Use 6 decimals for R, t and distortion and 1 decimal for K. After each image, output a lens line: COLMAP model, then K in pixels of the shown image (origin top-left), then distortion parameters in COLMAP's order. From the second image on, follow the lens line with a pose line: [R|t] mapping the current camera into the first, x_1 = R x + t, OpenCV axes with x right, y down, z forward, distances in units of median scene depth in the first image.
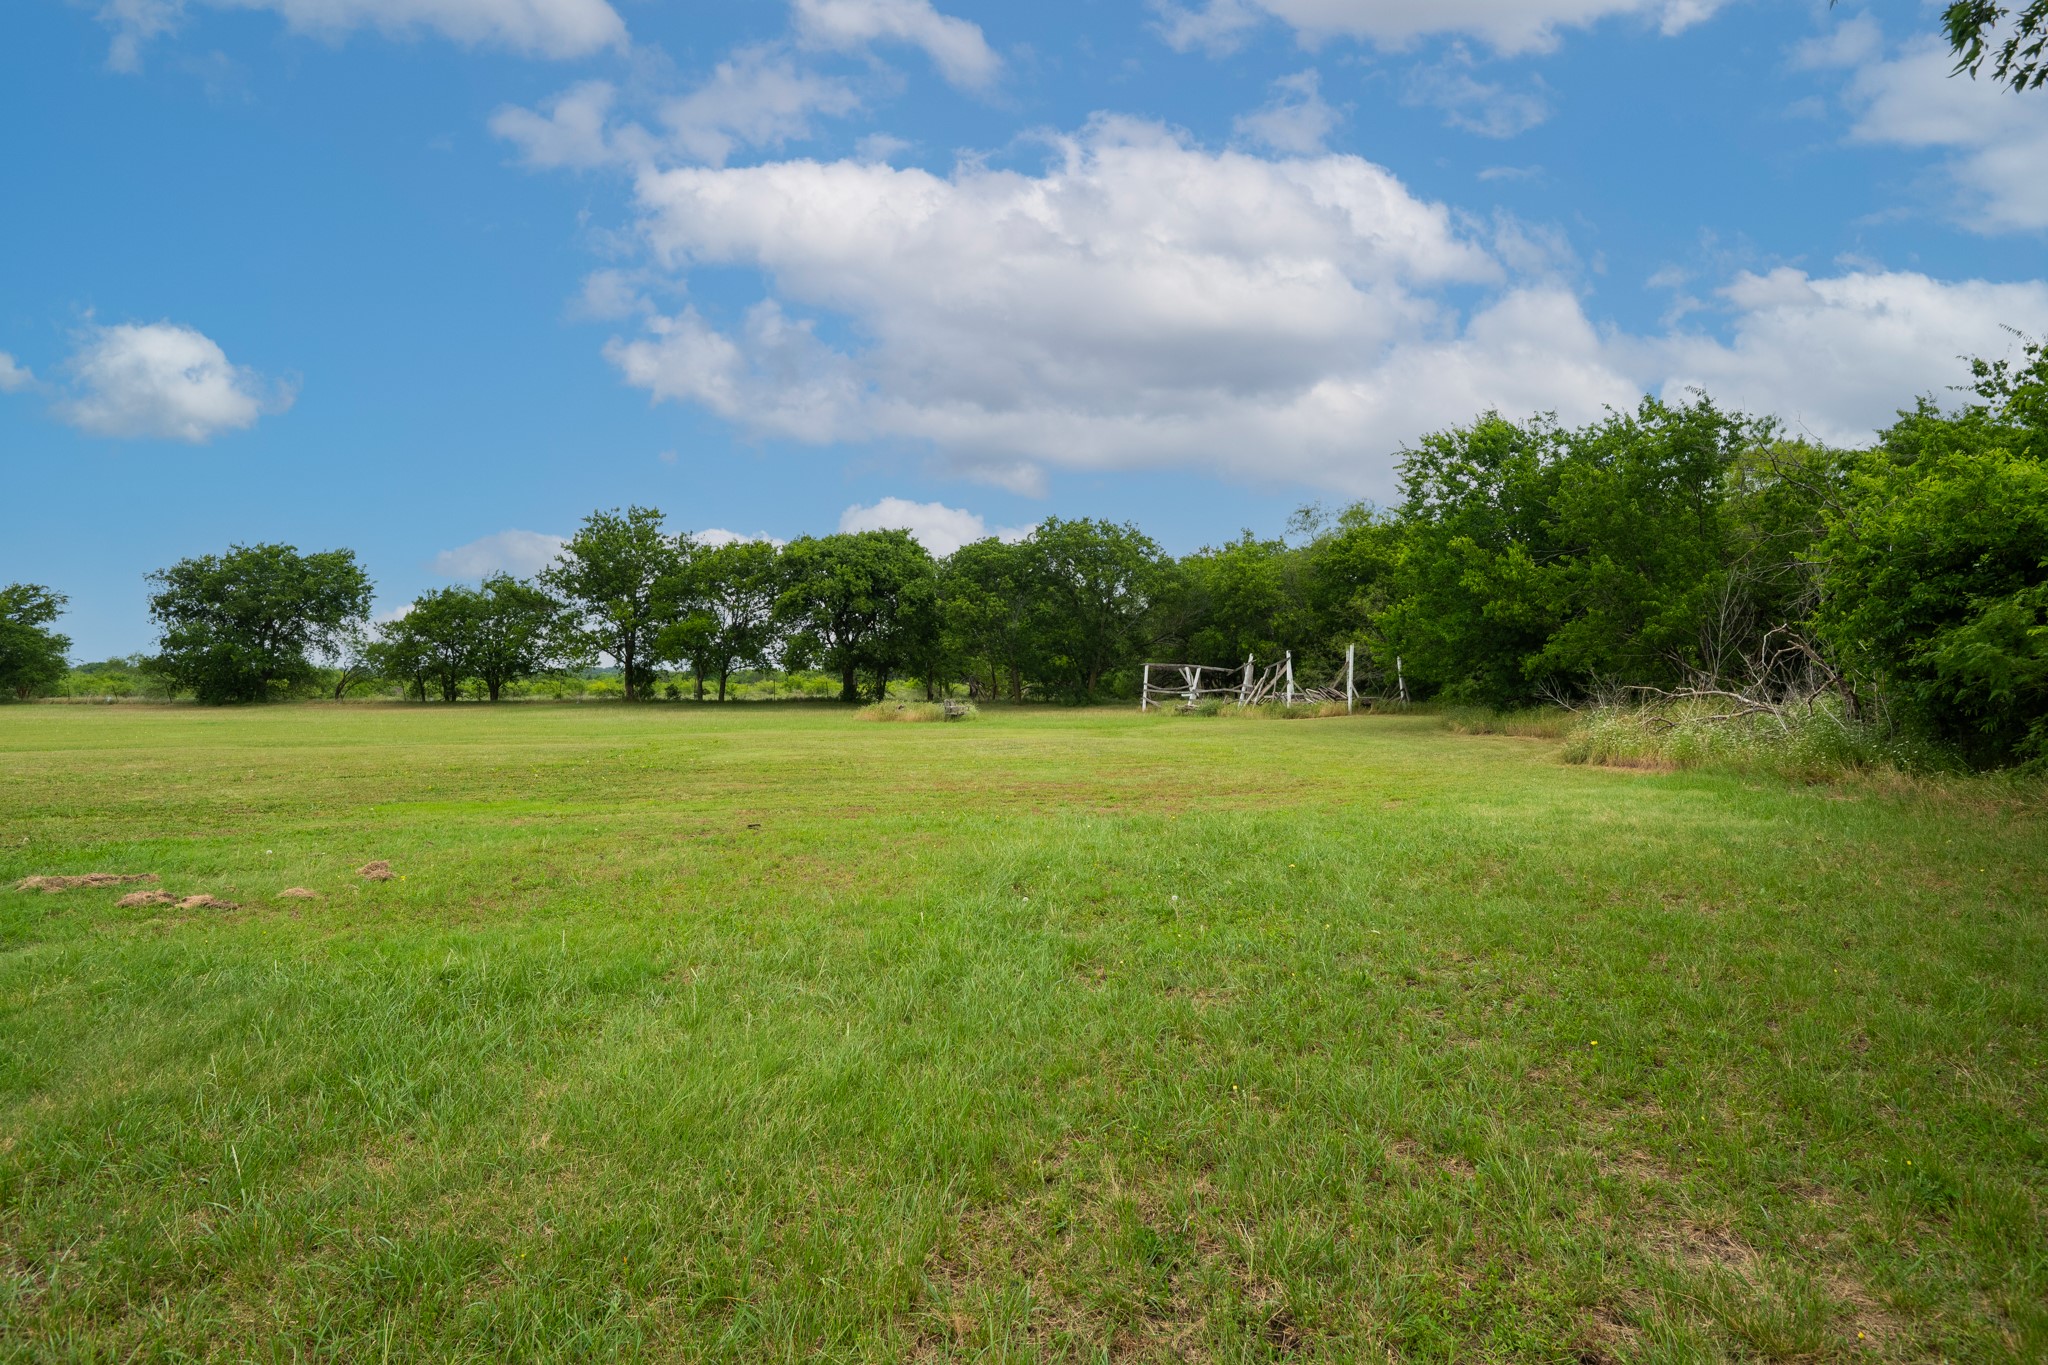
lens RADIAL K [[1117.0, 0, 1020.8], [0, 1117.0, 675.2], [0, 0, 1]] dist [0.005890, 0.000054]
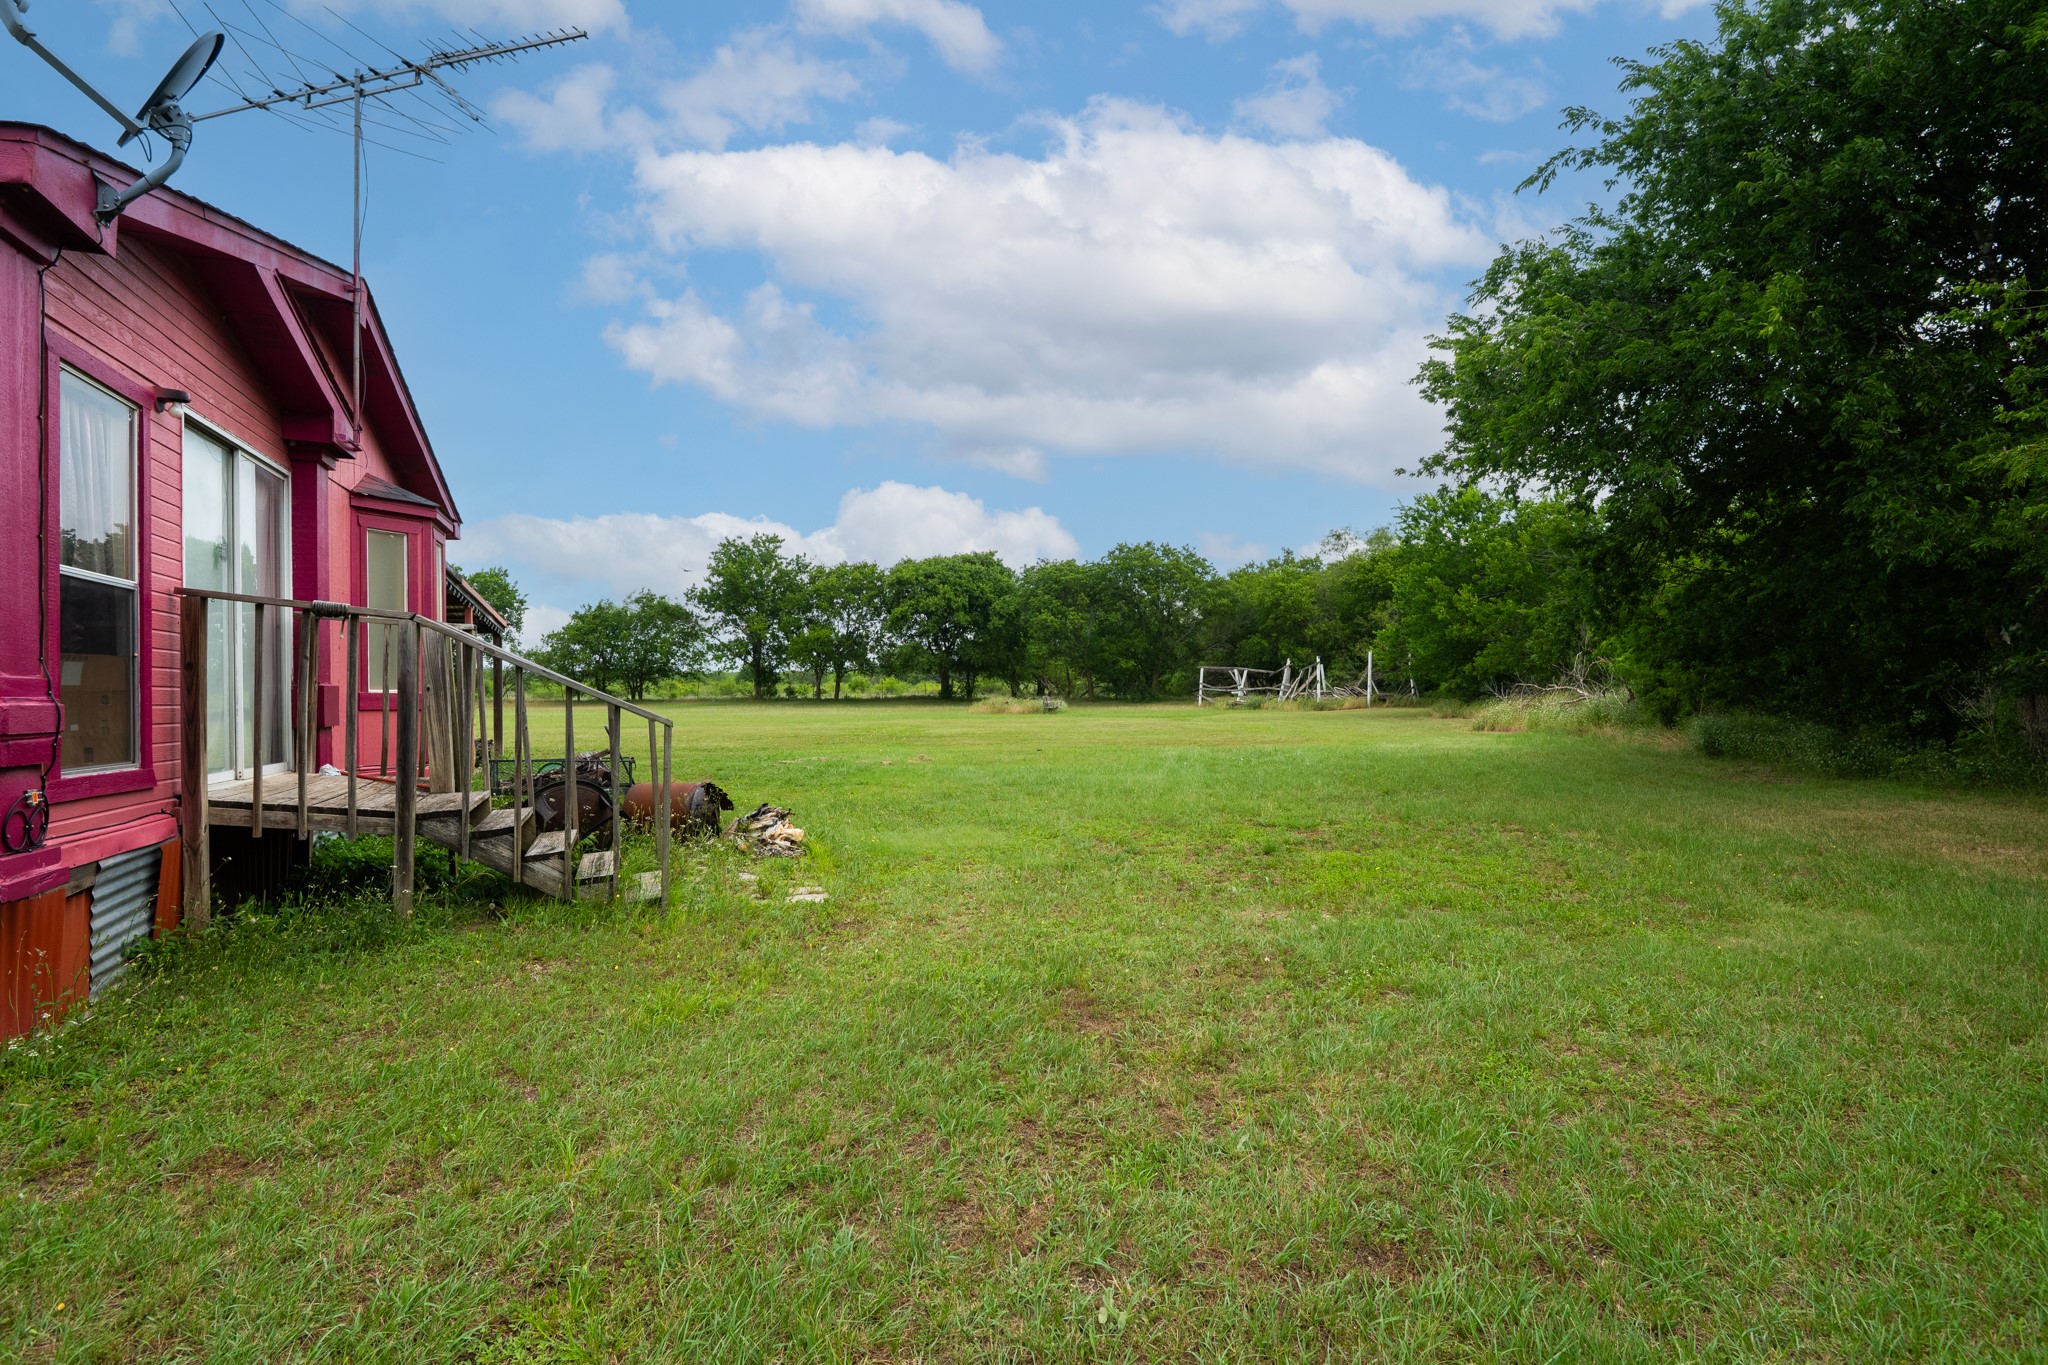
lens RADIAL K [[1117.0, 0, 1025.8], [0, 1117.0, 688.1], [0, 0, 1]] dist [0.005890, 0.000054]
pose [[0.999372, -0.003478, -0.035272, -0.031843], [0.003887, 0.999926, 0.011558, -0.001662], [0.035229, -0.011688, 0.999311, -0.192726]]
